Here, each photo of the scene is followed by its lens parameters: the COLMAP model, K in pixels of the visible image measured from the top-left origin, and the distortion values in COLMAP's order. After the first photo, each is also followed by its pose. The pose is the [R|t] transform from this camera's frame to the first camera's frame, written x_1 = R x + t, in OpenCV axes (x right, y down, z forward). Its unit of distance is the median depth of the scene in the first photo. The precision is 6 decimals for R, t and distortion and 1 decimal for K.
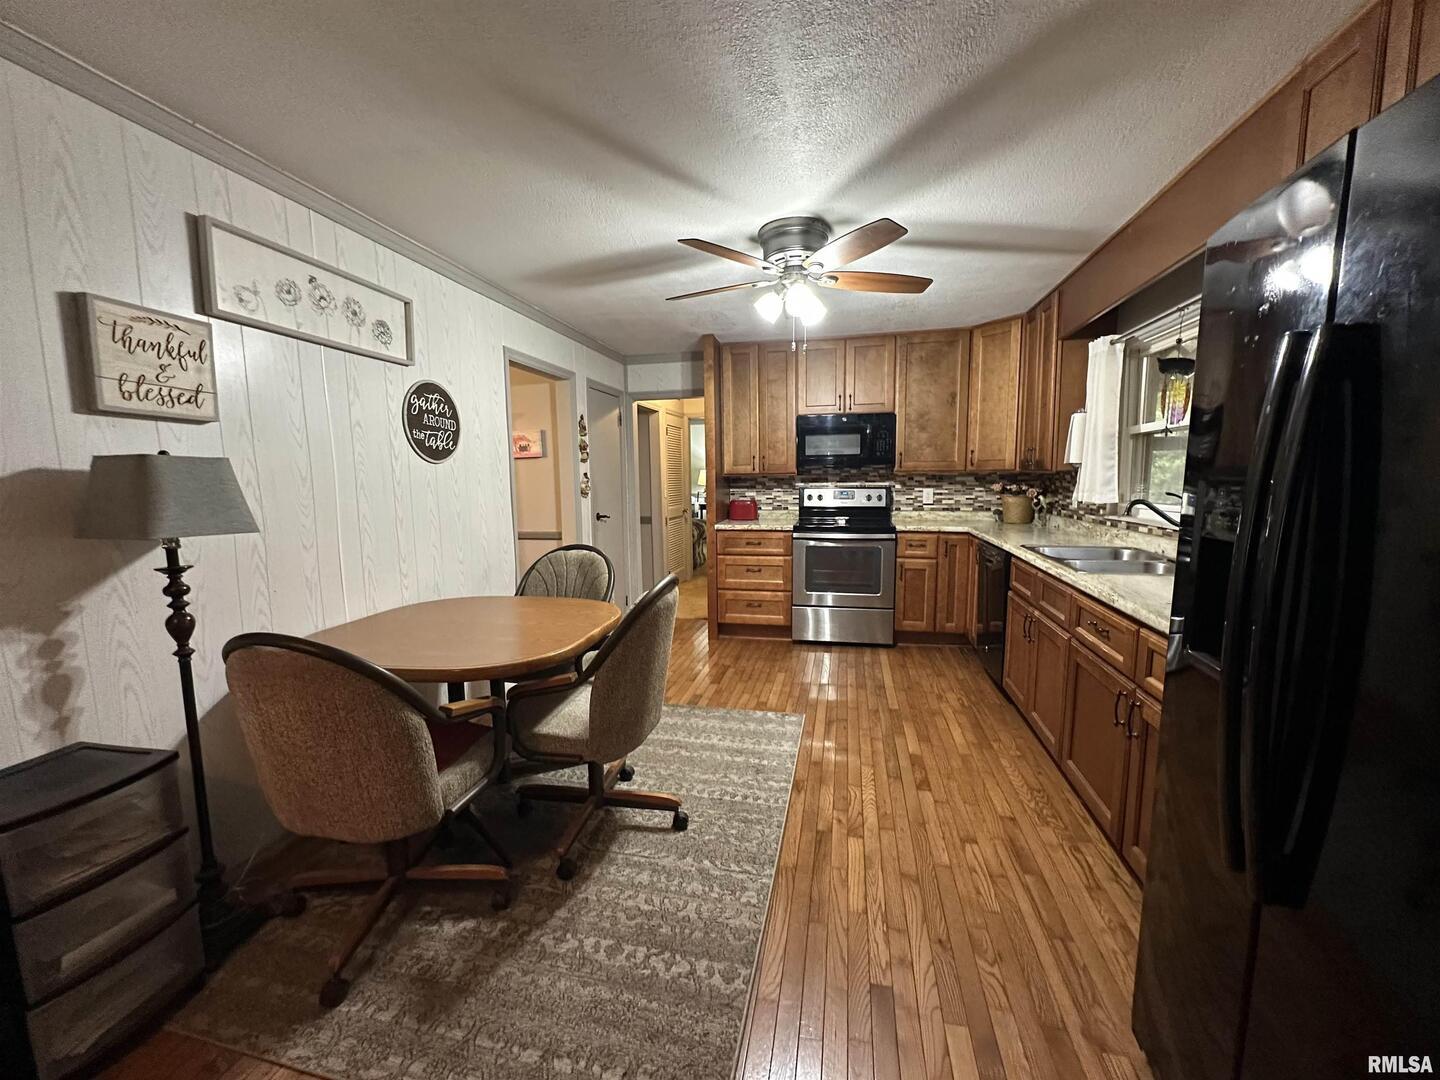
lens RADIAL K [[578.3, 0, 717.4], [0, 578.3, 543.2], [0, 0, 1]] dist [0.001208, 0.000104]
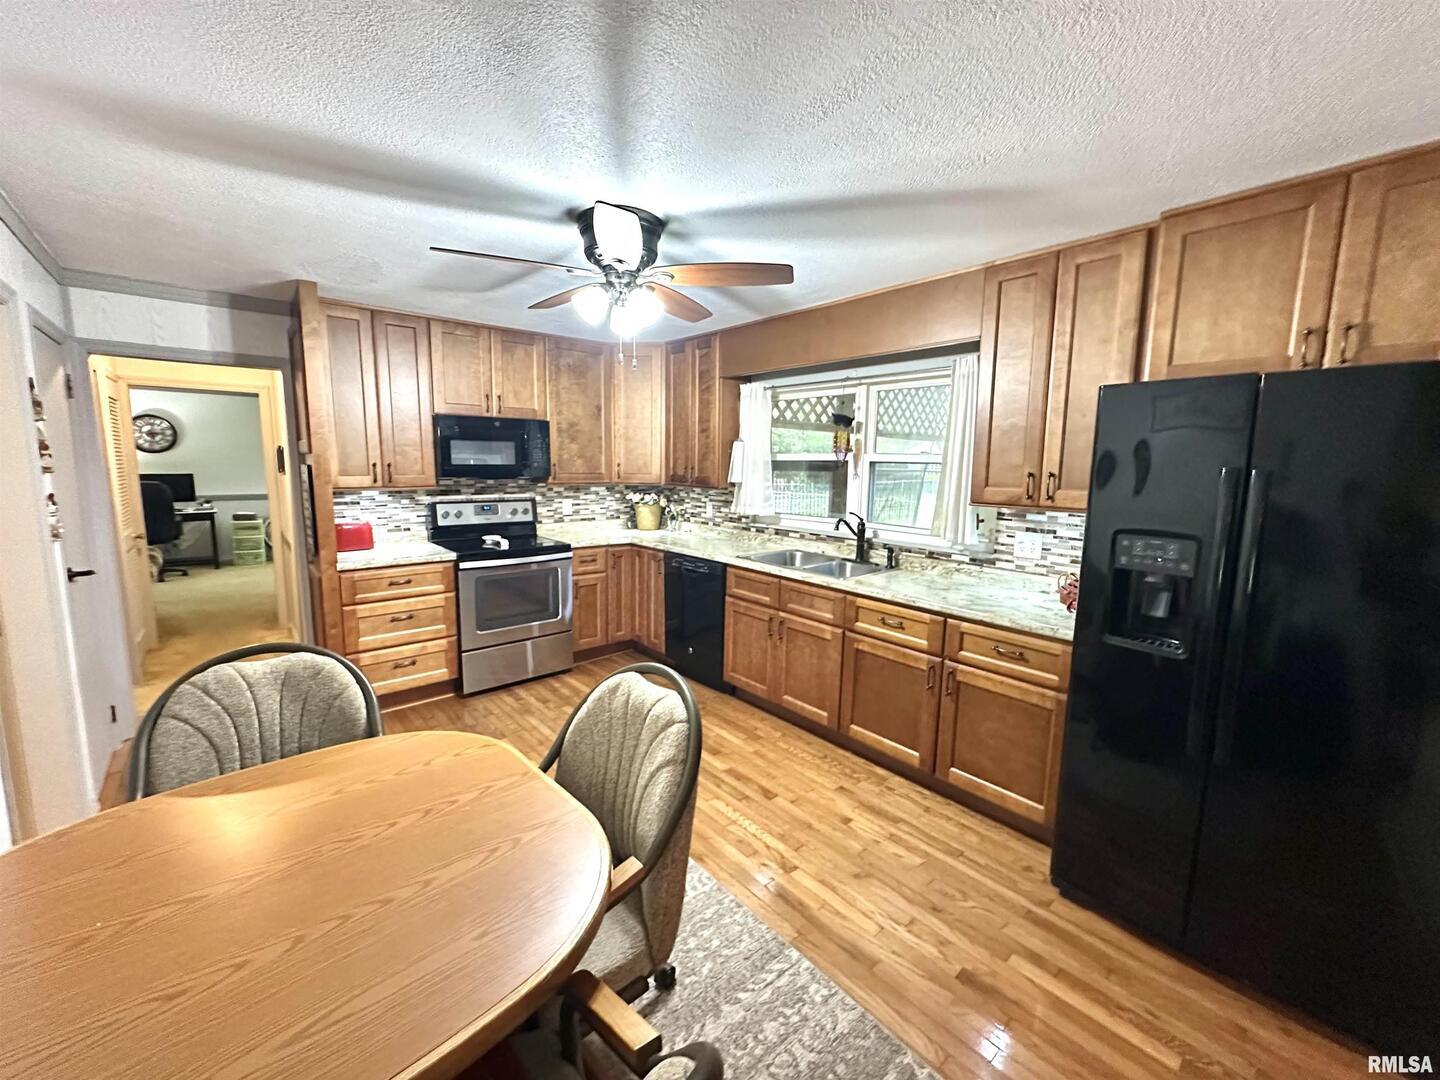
lens RADIAL K [[581.3, 0, 720.0], [0, 581.3, 540.0], [0, 0, 1]] dist [-0.001590, -0.000286]
pose [[0.594731, -0.089377, 0.798941, -0.302542], [0.074544, 0.995650, 0.055892, -0.069739], [-0.800461, 0.026316, 0.598807, 0.237739]]
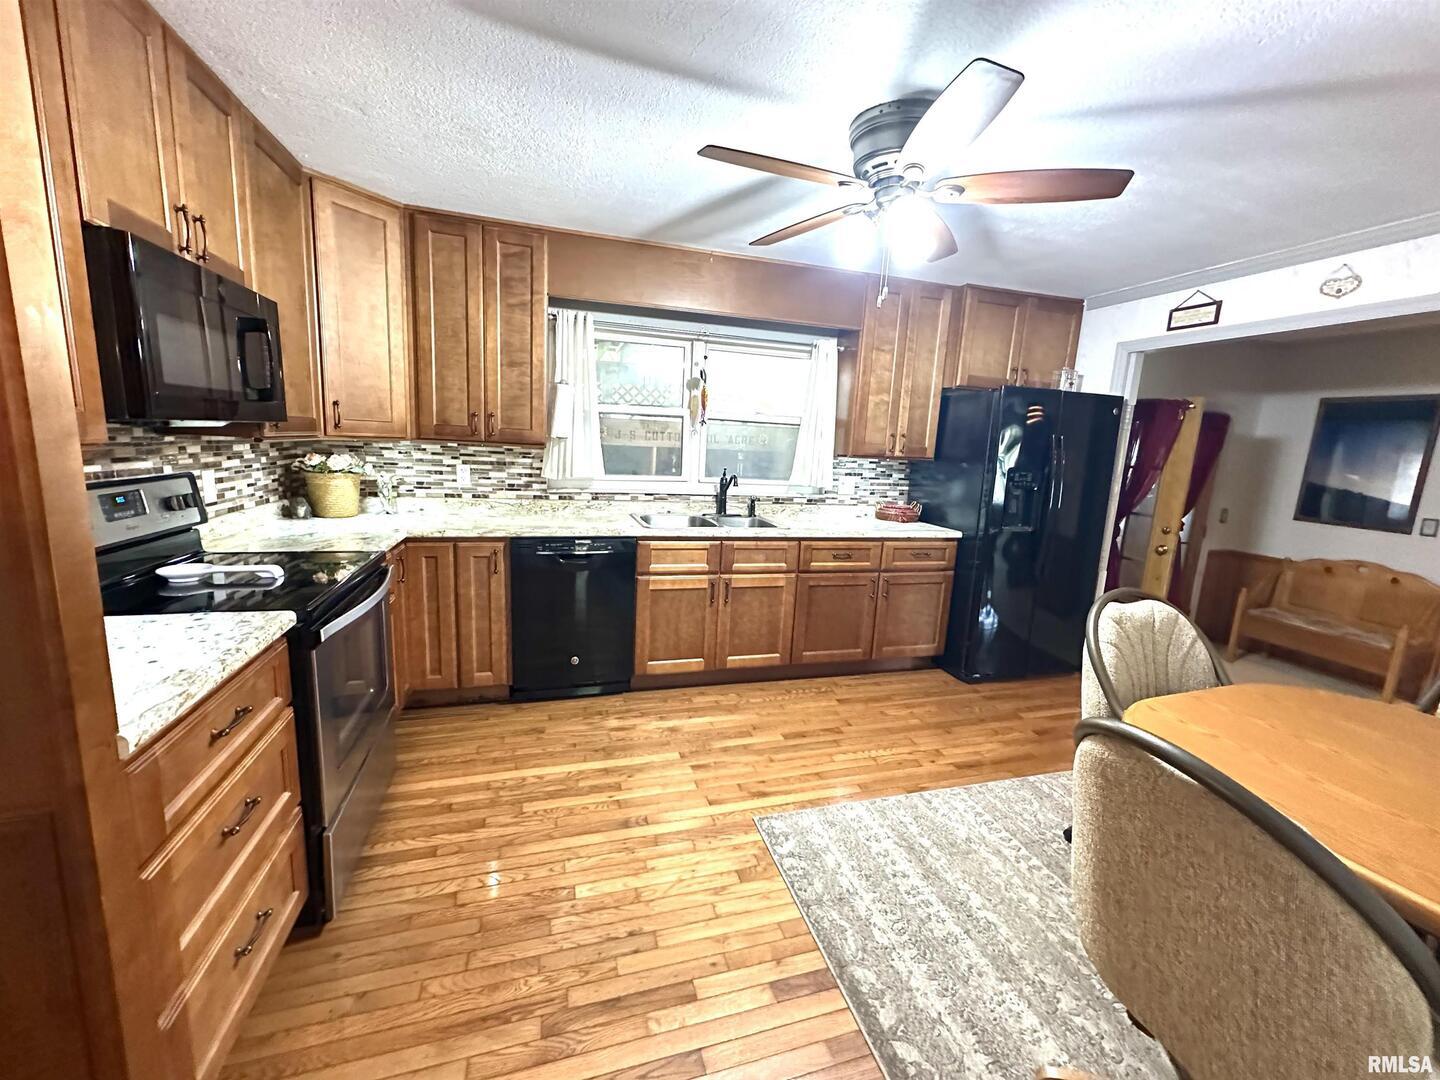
lens RADIAL K [[578.3, 0, 717.4], [0, 578.3, 543.2], [0, 0, 1]] dist [0.001208, 0.000104]
pose [[-0.492367, -0.168027, 0.854015, -0.267794], [0.060916, 0.972131, 0.226386, -0.132358], [-0.868253, 0.163489, -0.468410, 0.981497]]
